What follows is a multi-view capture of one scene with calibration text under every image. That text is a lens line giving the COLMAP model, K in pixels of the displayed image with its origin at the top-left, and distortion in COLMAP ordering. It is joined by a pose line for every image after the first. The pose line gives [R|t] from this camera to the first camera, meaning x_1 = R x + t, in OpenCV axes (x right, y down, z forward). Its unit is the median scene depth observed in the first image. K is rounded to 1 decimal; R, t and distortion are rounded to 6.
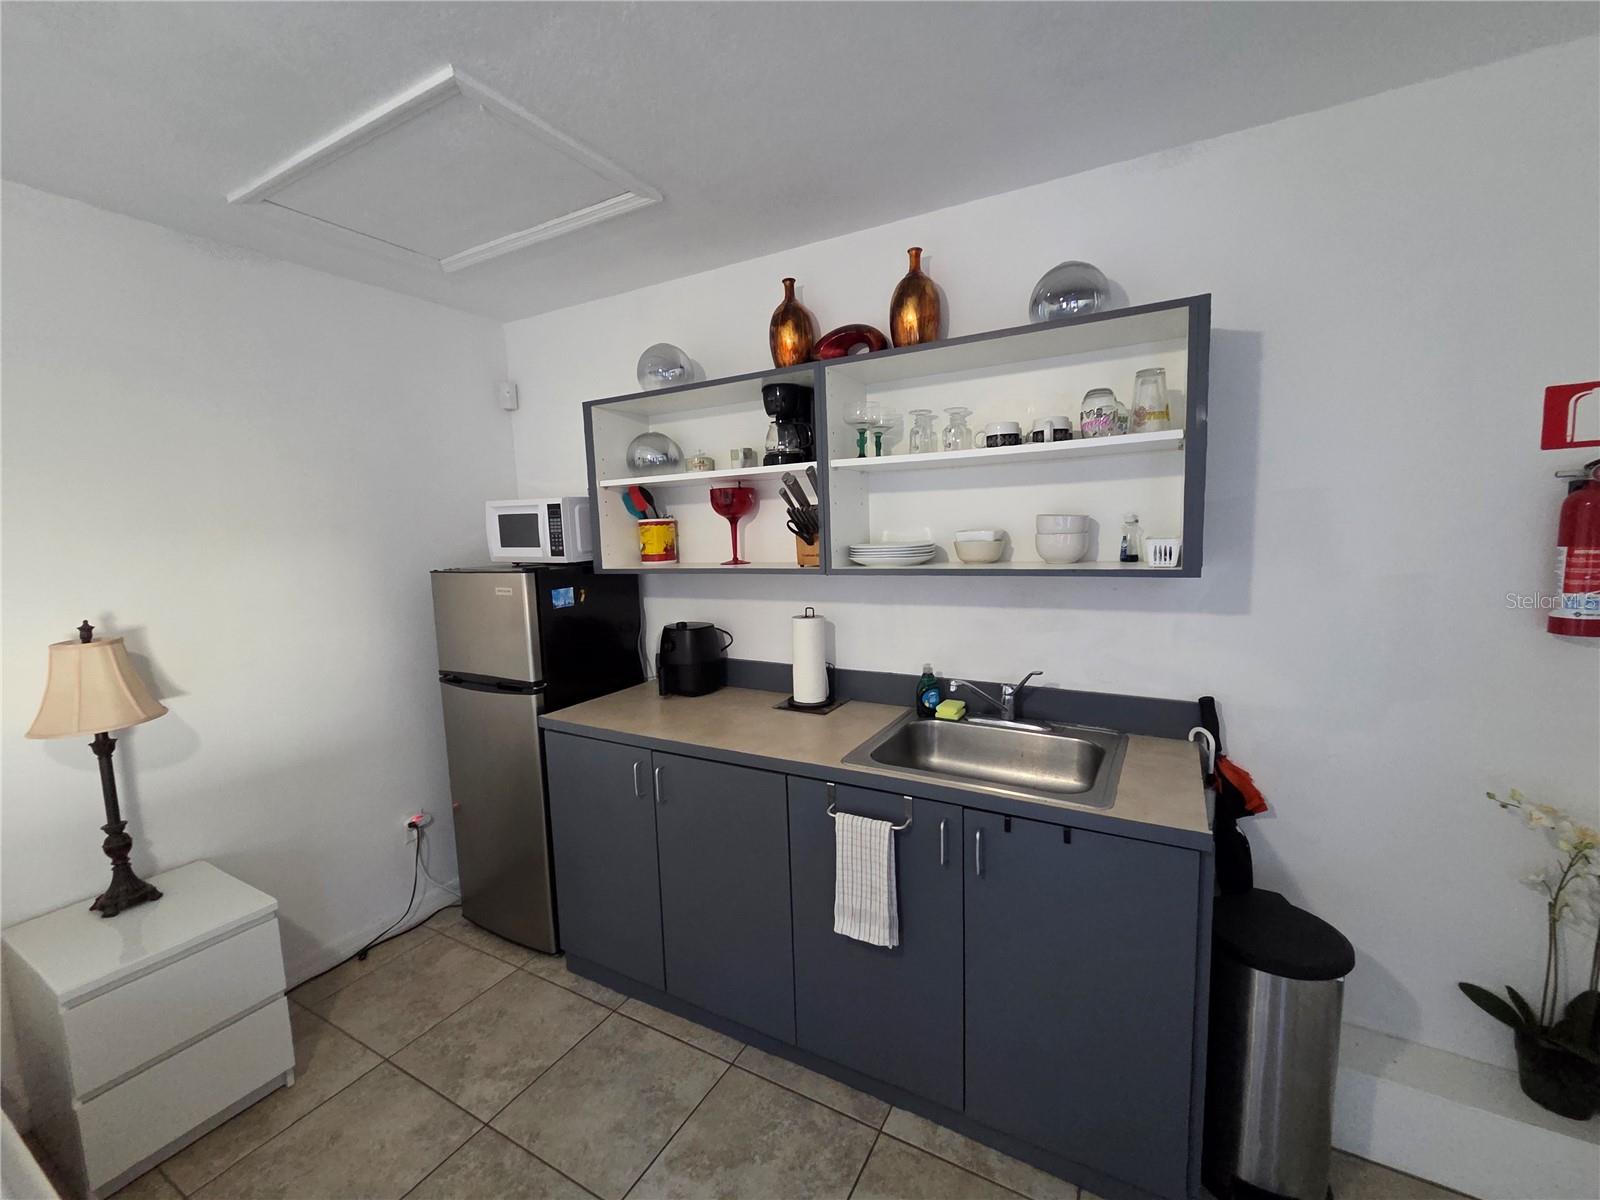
lens RADIAL K [[652.9, 0, 800.0], [0, 652.9, 600.0], [0, 0, 1]] dist [0.001030, 0.000427]
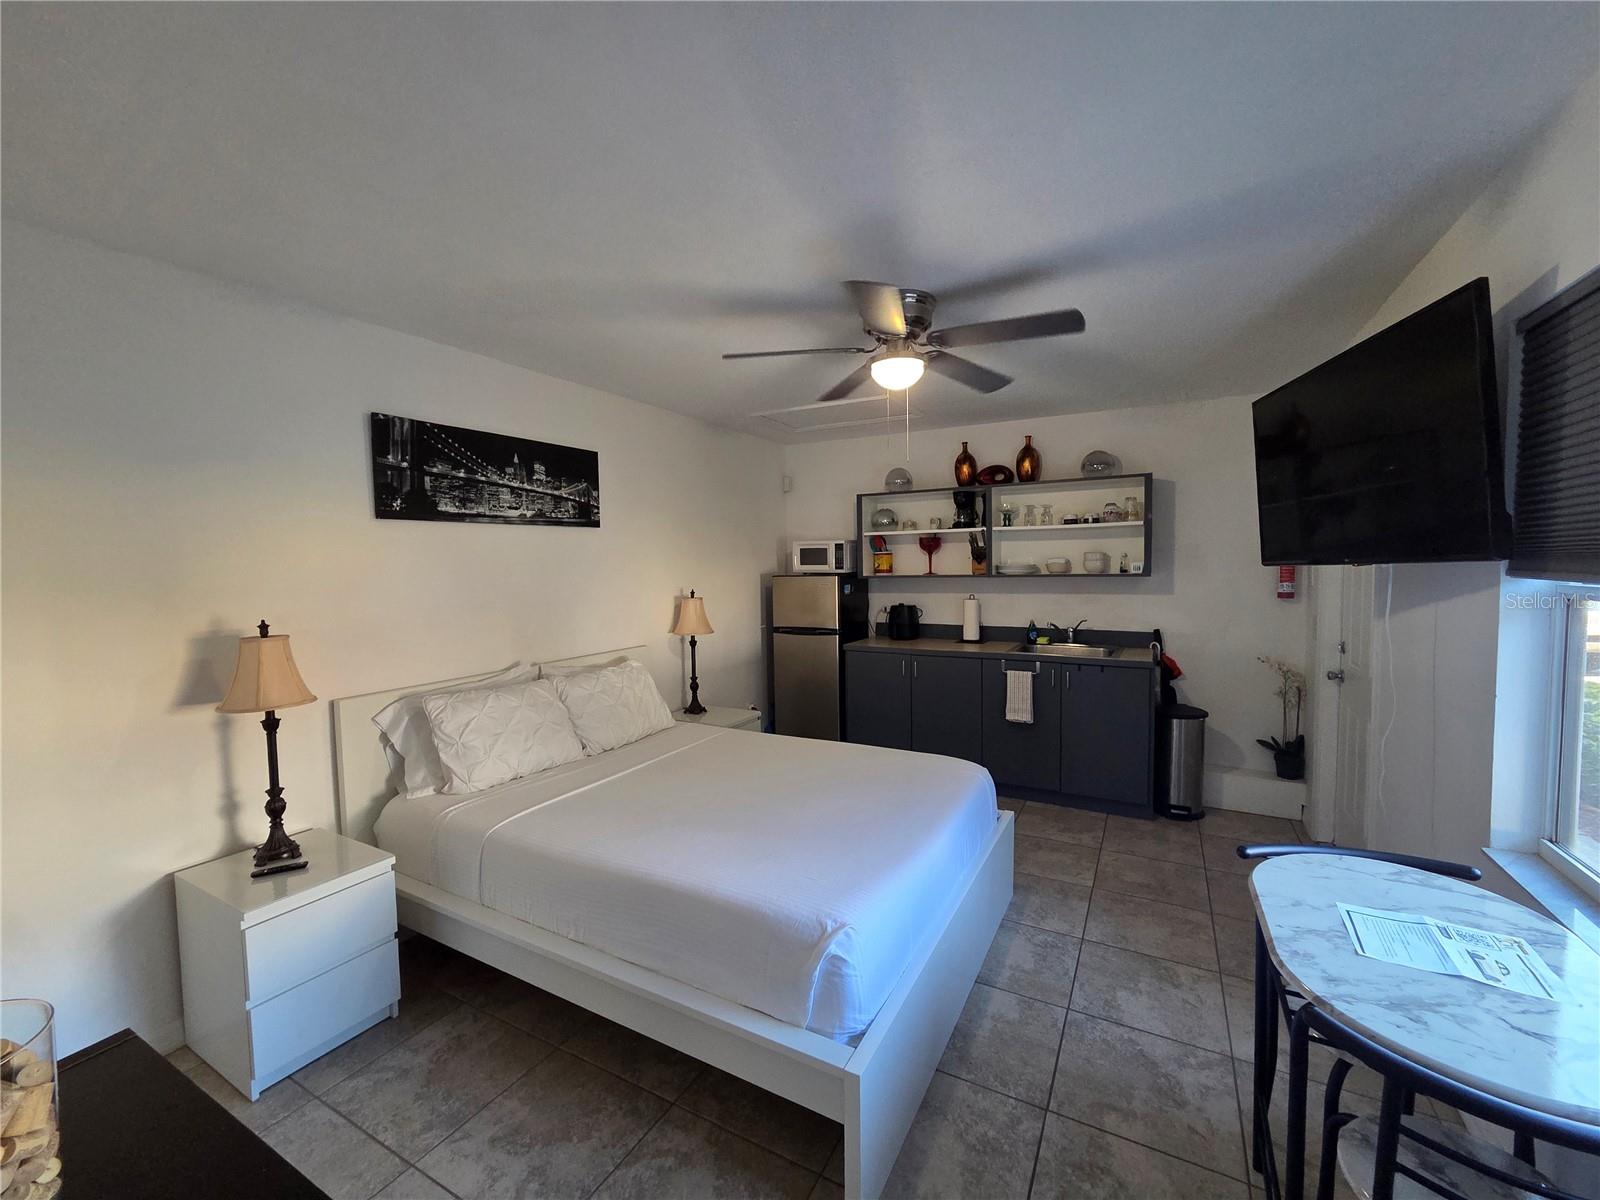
lens RADIAL K [[652.9, 0, 800.0], [0, 652.9, 600.0], [0, 0, 1]] dist [0.001030, 0.000427]
pose [[0.999866, 0.015154, 0.006229, -0.617452], [-0.014773, 0.998249, -0.057280, 0.175295], [-0.007086, 0.057180, 0.998339, -1.222107]]
